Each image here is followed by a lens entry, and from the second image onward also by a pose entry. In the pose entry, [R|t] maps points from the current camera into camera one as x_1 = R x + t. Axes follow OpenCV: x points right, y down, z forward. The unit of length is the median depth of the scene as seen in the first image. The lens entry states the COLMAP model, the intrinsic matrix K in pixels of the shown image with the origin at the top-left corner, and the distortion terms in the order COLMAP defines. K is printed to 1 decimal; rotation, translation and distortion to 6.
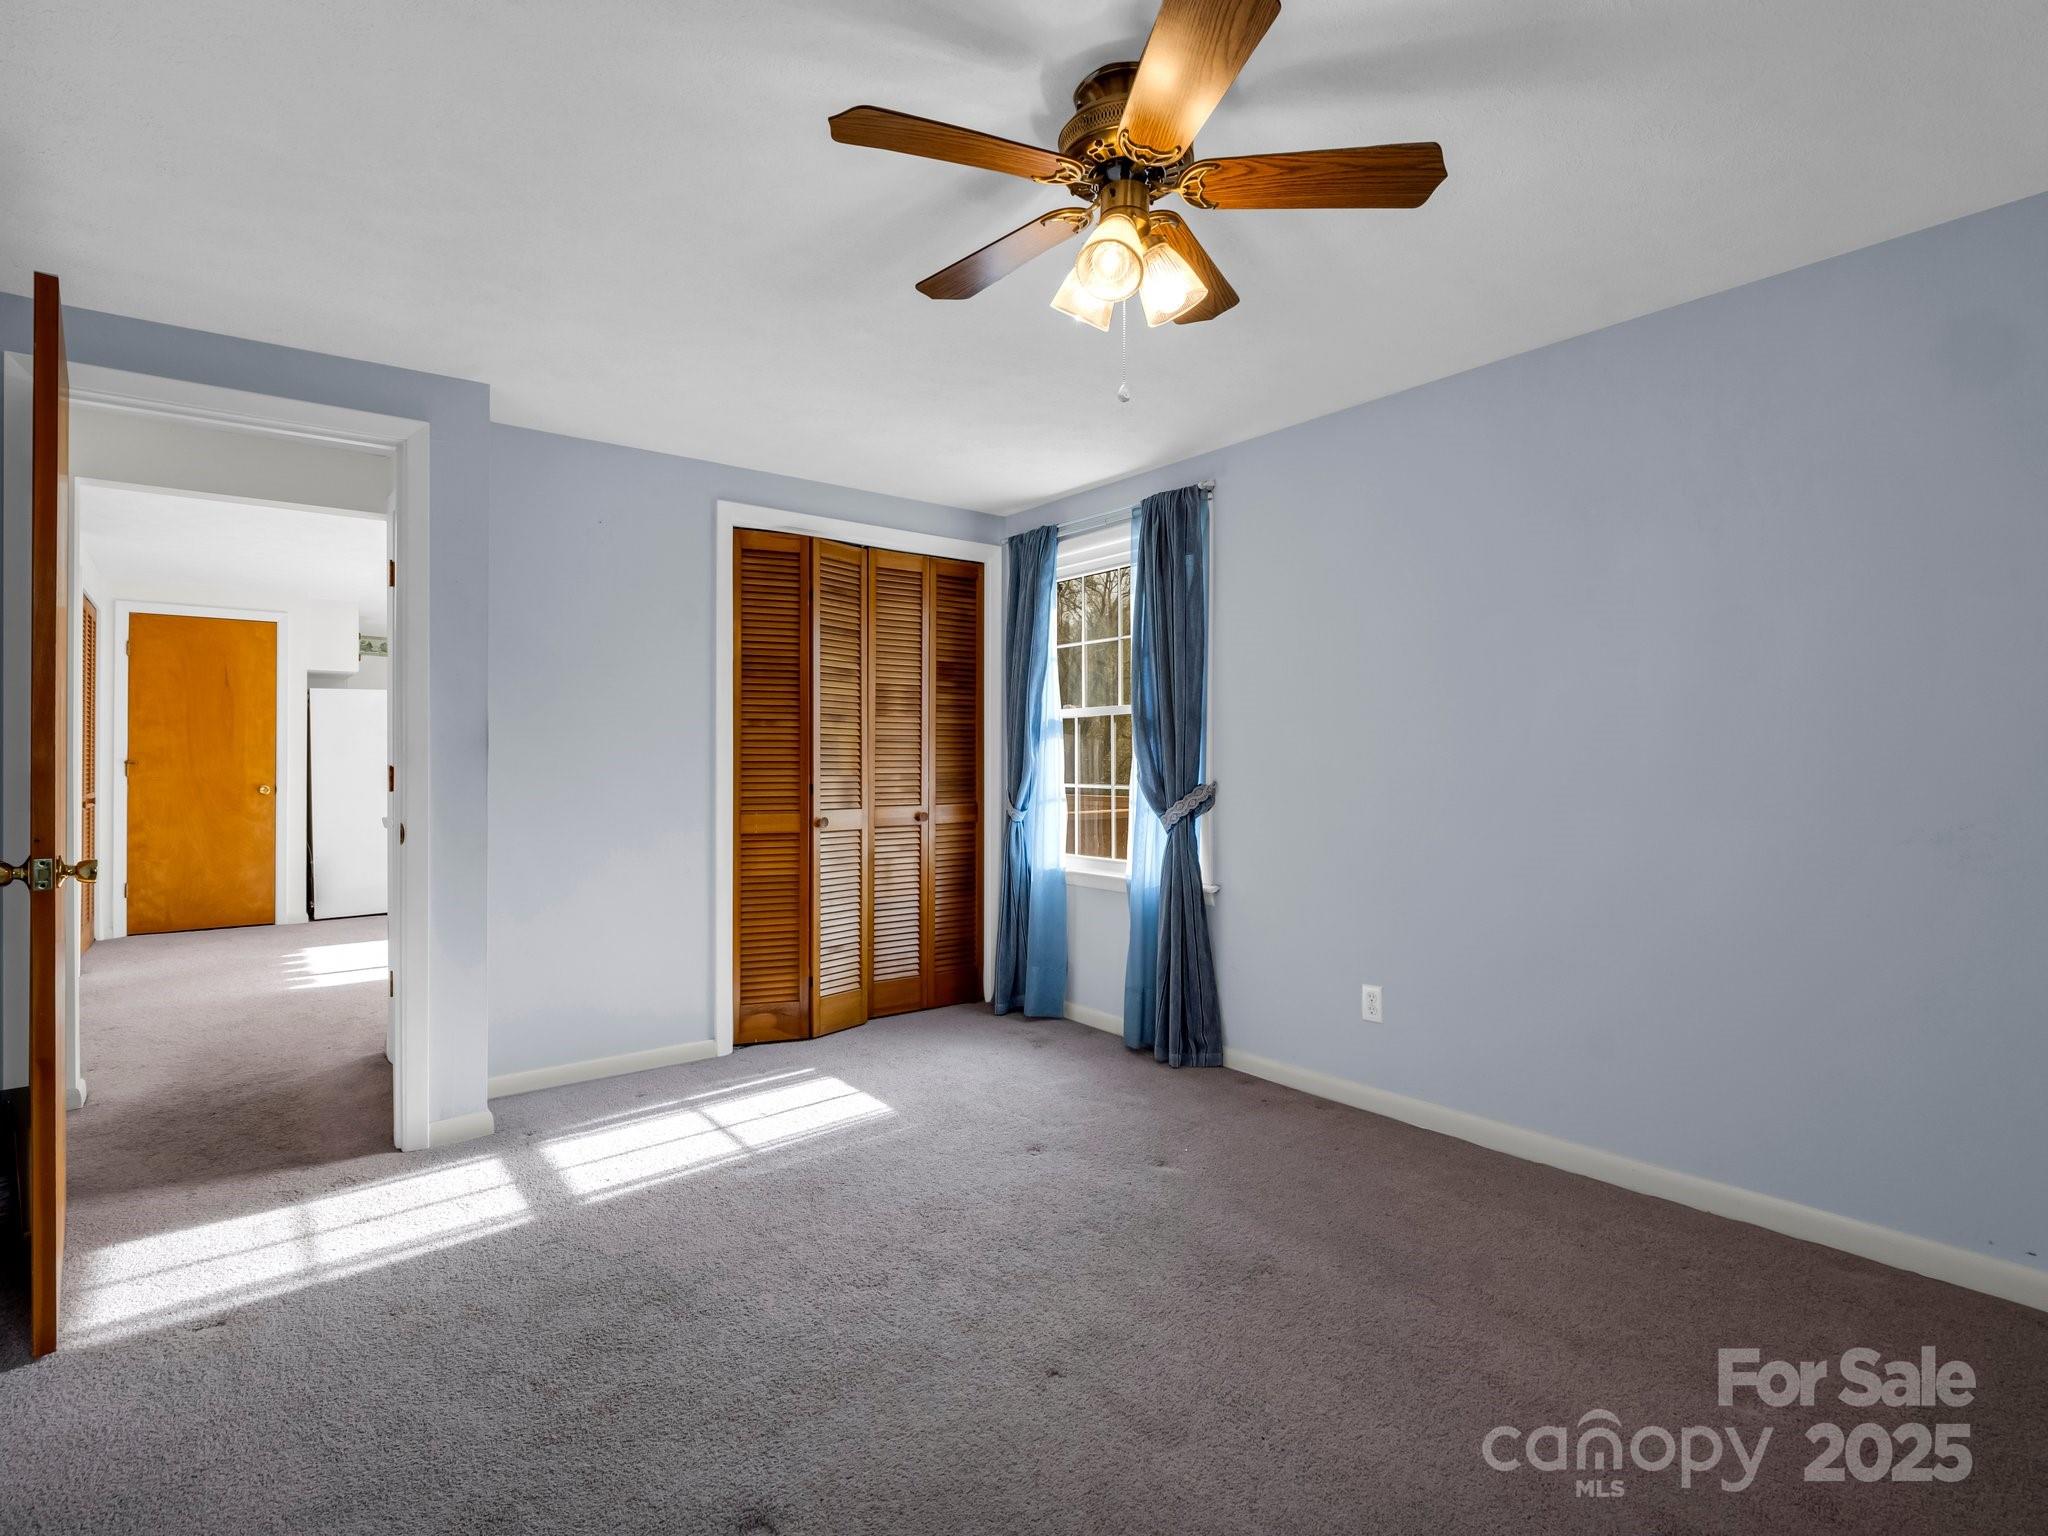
lens RADIAL K [[1007.1, 0, 1006.1], [0, 1007.1, 757.7], [0, 0, 1]] dist [-0.009897, -0.001216]
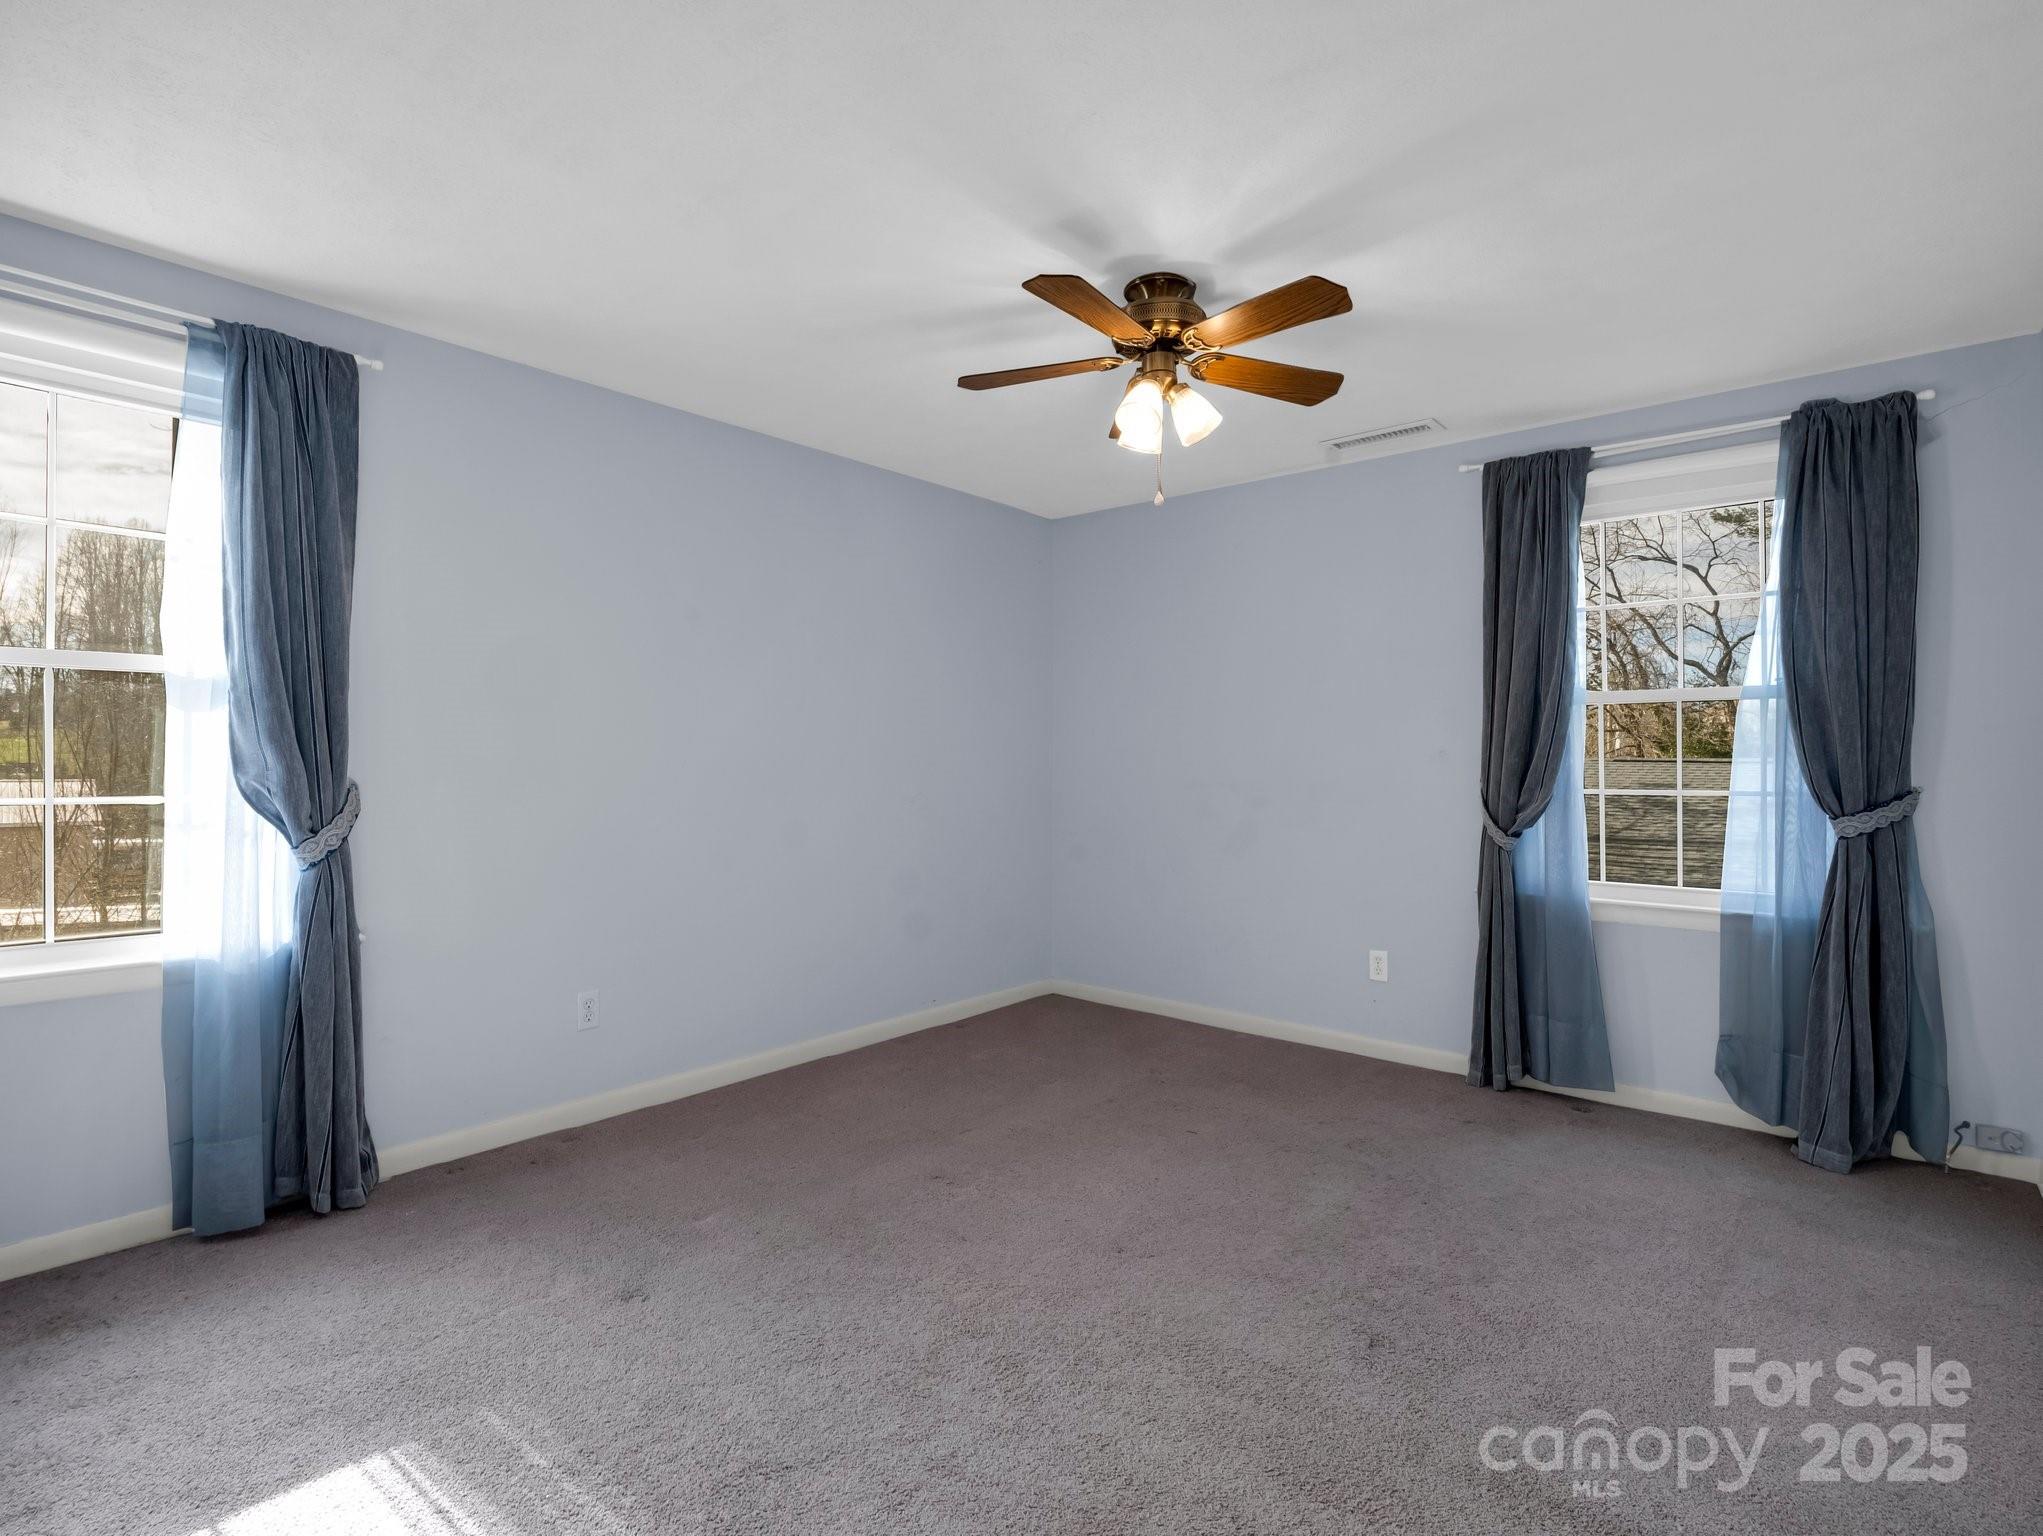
lens RADIAL K [[1001.2, 0, 1021.5], [0, 1001.2, 768.0], [0, 0, 1]] dist [-0.000429, -0.000123]
pose [[-0.180180, -0.005816, 0.983617, -0.622293], [-0.002700, 0.999982, 0.005418, 0.006780], [-0.983630, -0.001680, -0.180192, 0.737864]]
